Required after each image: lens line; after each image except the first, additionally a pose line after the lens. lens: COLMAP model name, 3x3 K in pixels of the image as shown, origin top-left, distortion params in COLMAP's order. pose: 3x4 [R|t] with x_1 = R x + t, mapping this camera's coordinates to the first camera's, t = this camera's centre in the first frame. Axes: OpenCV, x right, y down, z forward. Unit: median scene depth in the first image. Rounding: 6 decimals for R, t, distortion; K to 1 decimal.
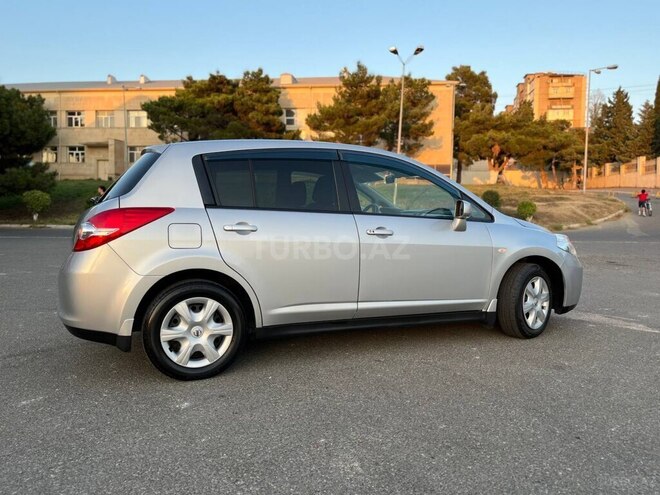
lens RADIAL K [[491.9, 0, 327.2], [0, 491.9, 246.4], [0, 0, 1]] dist [0.048575, -0.080298]
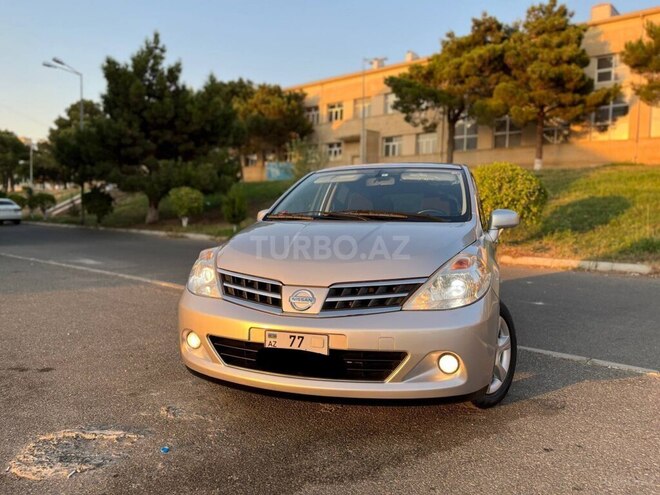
lens RADIAL K [[491.9, 0, 333.4], [0, 491.9, 249.2], [0, 0, 1]] dist [0.048575, -0.080298]
pose [[0.813438, 0.048944, -0.579589, 0.022561], [-0.050475, 0.998634, 0.013490, -0.023635], [0.579458, 0.018282, 0.814797, 0.306941]]
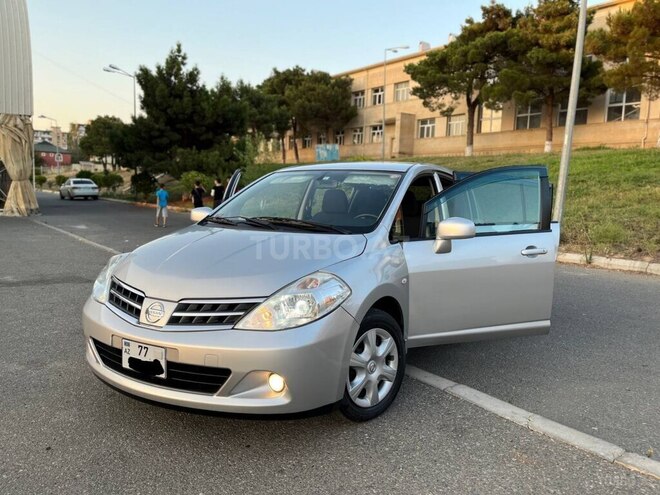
lens RADIAL K [[491.9, 0, 340.0], [0, 491.9, 250.1], [0, 0, 1]] dist [0.048575, -0.080298]
pose [[0.689010, 0.099254, -0.717924, 0.168410], [-0.068240, 0.995062, 0.072077, -0.029678], [0.721532, -0.000671, 0.692380, 0.326136]]
